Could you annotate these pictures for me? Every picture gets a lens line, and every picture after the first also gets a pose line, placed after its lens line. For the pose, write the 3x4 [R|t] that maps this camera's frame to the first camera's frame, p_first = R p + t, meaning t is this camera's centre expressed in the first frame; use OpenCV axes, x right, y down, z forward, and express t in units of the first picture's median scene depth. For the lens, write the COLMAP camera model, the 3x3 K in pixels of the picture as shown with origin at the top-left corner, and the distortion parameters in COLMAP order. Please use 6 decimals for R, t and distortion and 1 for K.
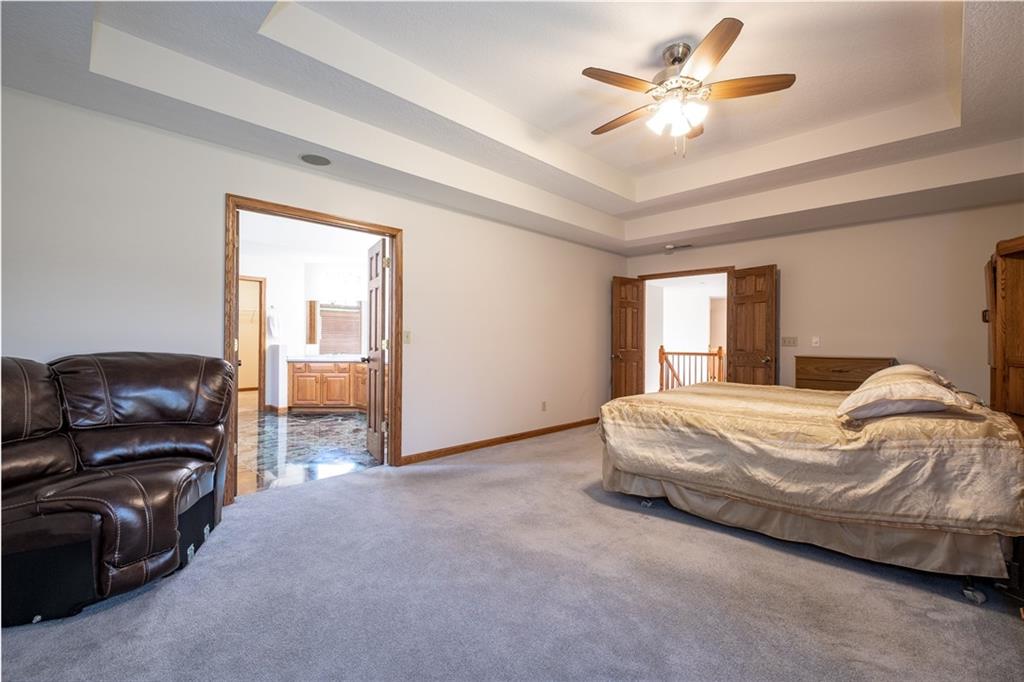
lens RADIAL K [[442.5, 0, 521.5], [0, 442.5, 339.1], [0, 0, 1]] dist [0.003735, -0.002406]
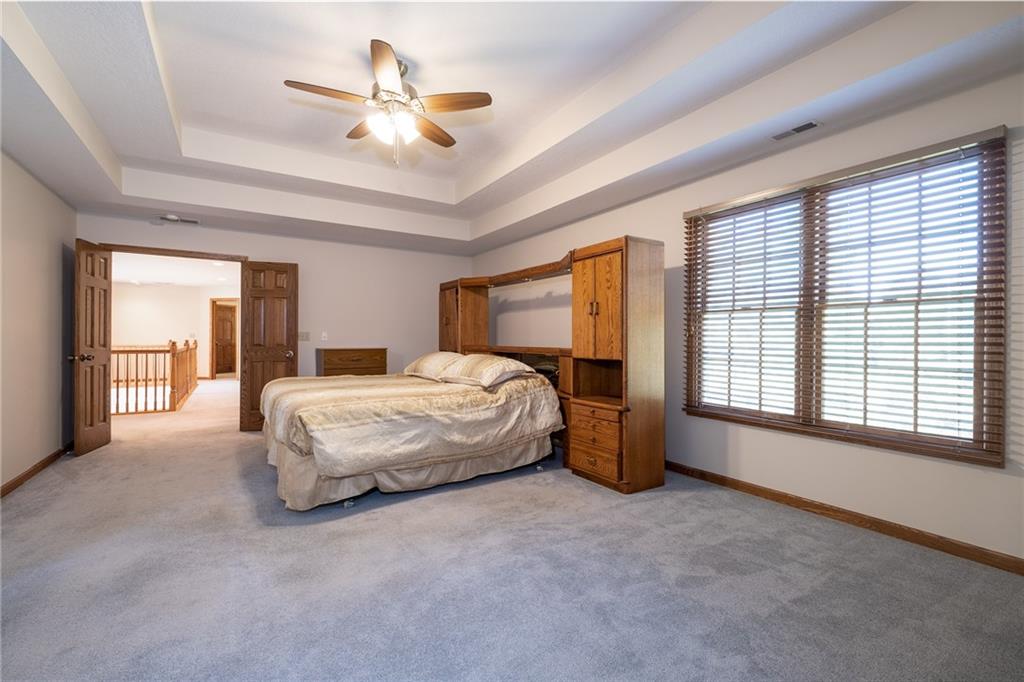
lens RADIAL K [[442.5, 0, 504.0], [0, 442.5, 339.0], [0, 0, 1]] dist [0.003735, -0.002406]
pose [[0.249510, -0.007101, 0.968346, -0.626772], [-0.005980, 0.999943, 0.008874, -0.000830], [-0.968354, -0.008005, 0.249453, 0.474322]]
